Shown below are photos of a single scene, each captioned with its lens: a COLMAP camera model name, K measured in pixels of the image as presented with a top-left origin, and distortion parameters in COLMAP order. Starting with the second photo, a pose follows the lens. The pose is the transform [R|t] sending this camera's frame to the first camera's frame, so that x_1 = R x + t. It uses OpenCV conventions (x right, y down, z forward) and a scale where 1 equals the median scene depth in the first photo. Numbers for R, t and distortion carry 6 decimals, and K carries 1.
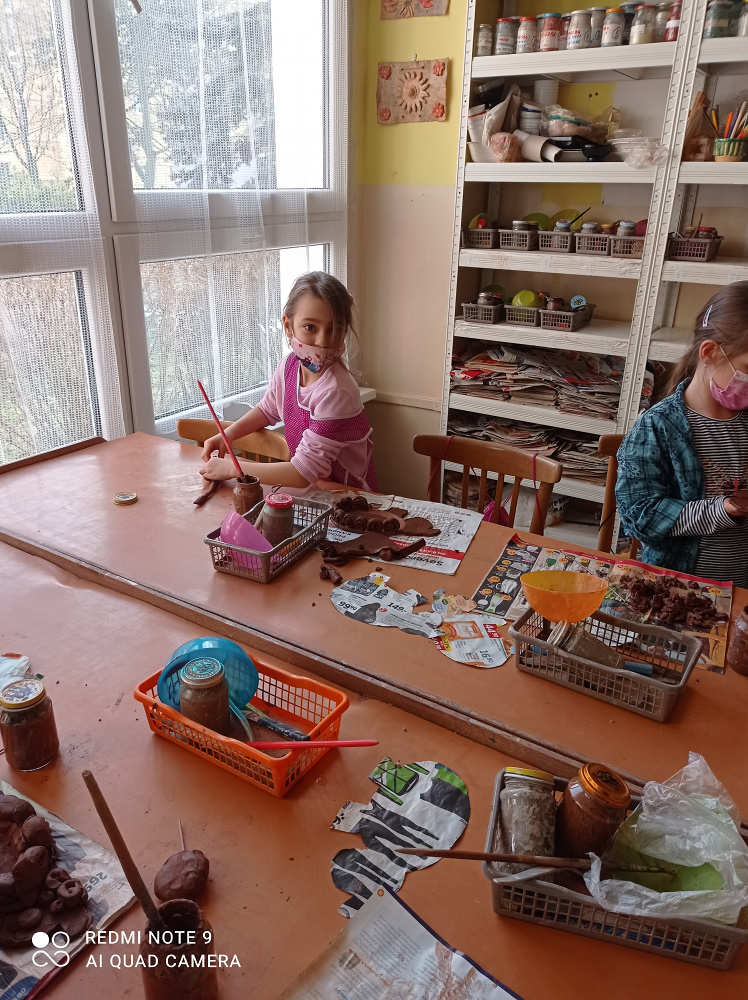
lens RADIAL K [[749.1, 0, 369.3], [0, 749.1, 500.6], [0, 0, 1]] dist [0.029866, -0.019549]
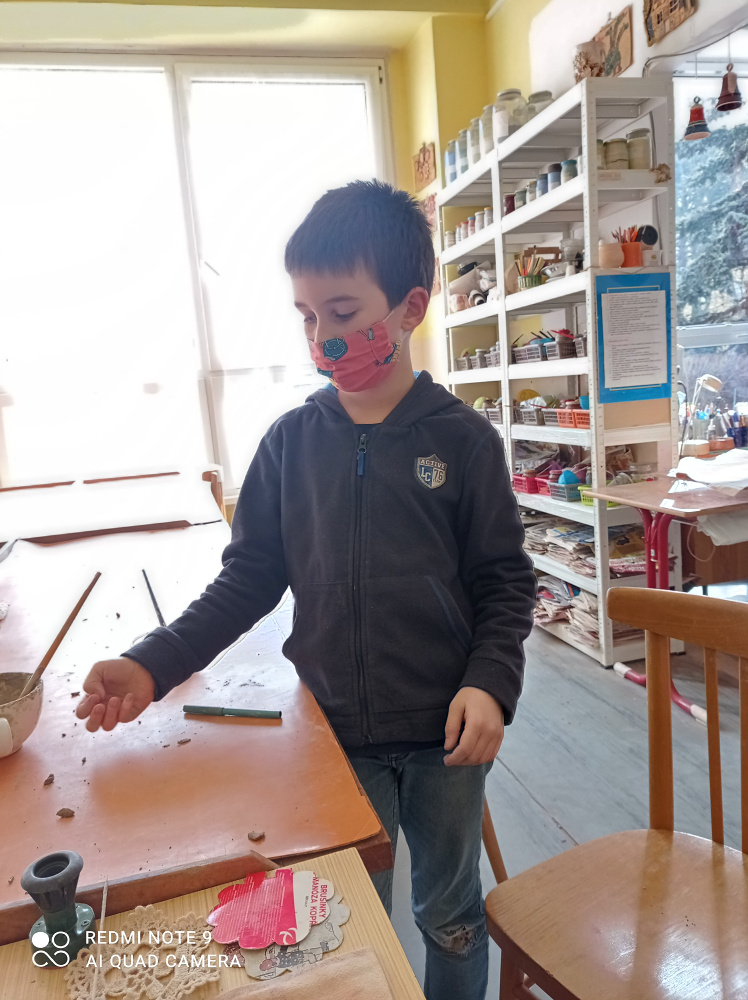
lens RADIAL K [[749.1, 0, 369.3], [0, 749.1, 496.7], [0, 0, 1]] dist [0.029866, -0.019549]
pose [[0.729635, 0.022692, -0.683460, 1.160562], [-0.176885, 0.971698, -0.156573, 0.169161], [0.660564, 0.235135, 0.712999, -0.067547]]
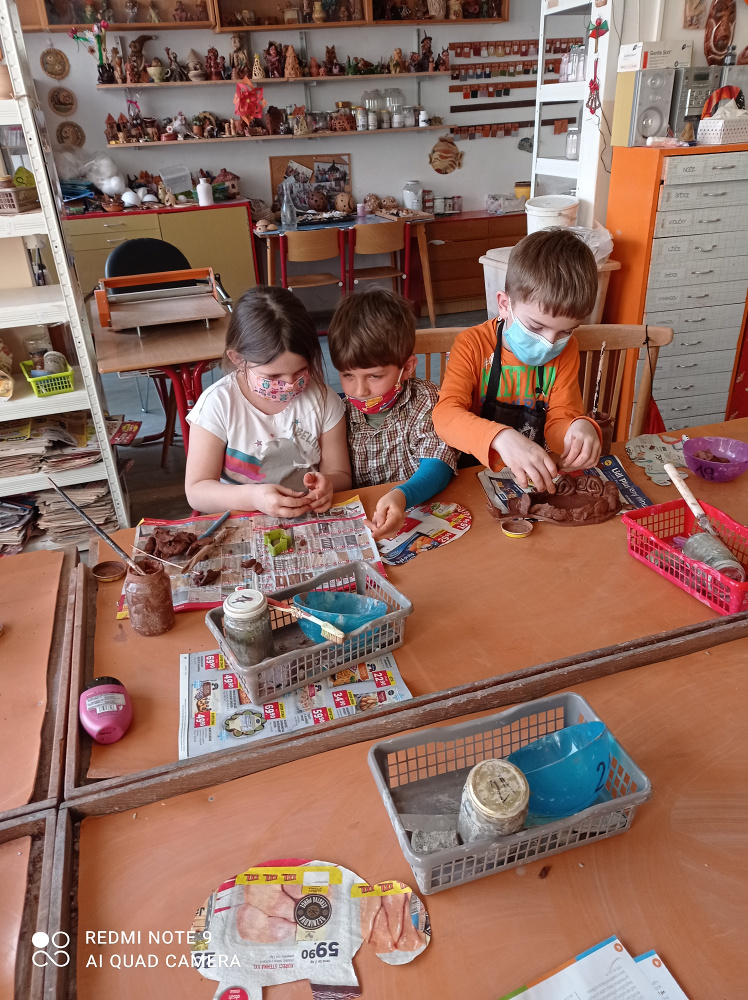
lens RADIAL K [[749.1, 0, 369.1], [0, 749.1, 504.6], [0, 0, 1]] dist [0.029866, -0.019549]
pose [[0.646493, -0.395928, 0.652141, 0.142520], [0.359277, 0.912077, 0.197575, 0.027170], [-0.673028, 0.106568, 0.731899, -0.026609]]
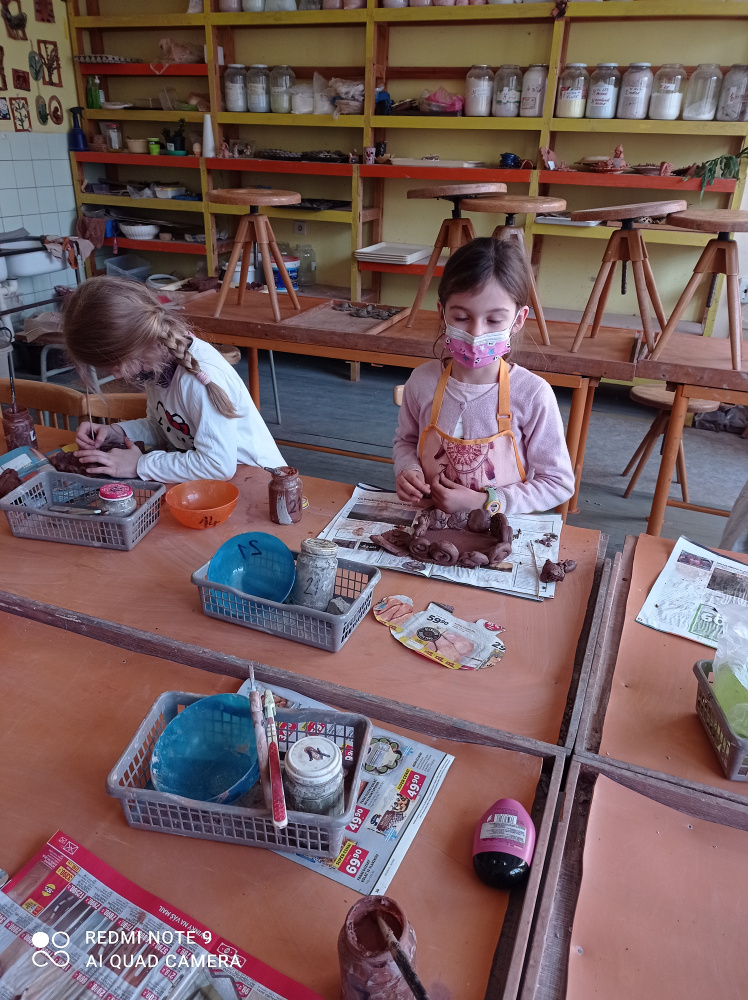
lens RADIAL K [[749.1, 0, 363.3], [0, 749.1, 507.5], [0, 0, 1]] dist [0.029866, -0.019549]
pose [[-0.982943, 0.036392, -0.180272, 0.364276], [-0.115256, 0.641953, 0.758032, -0.162570], [0.143312, 0.765880, -0.626809, 0.418065]]
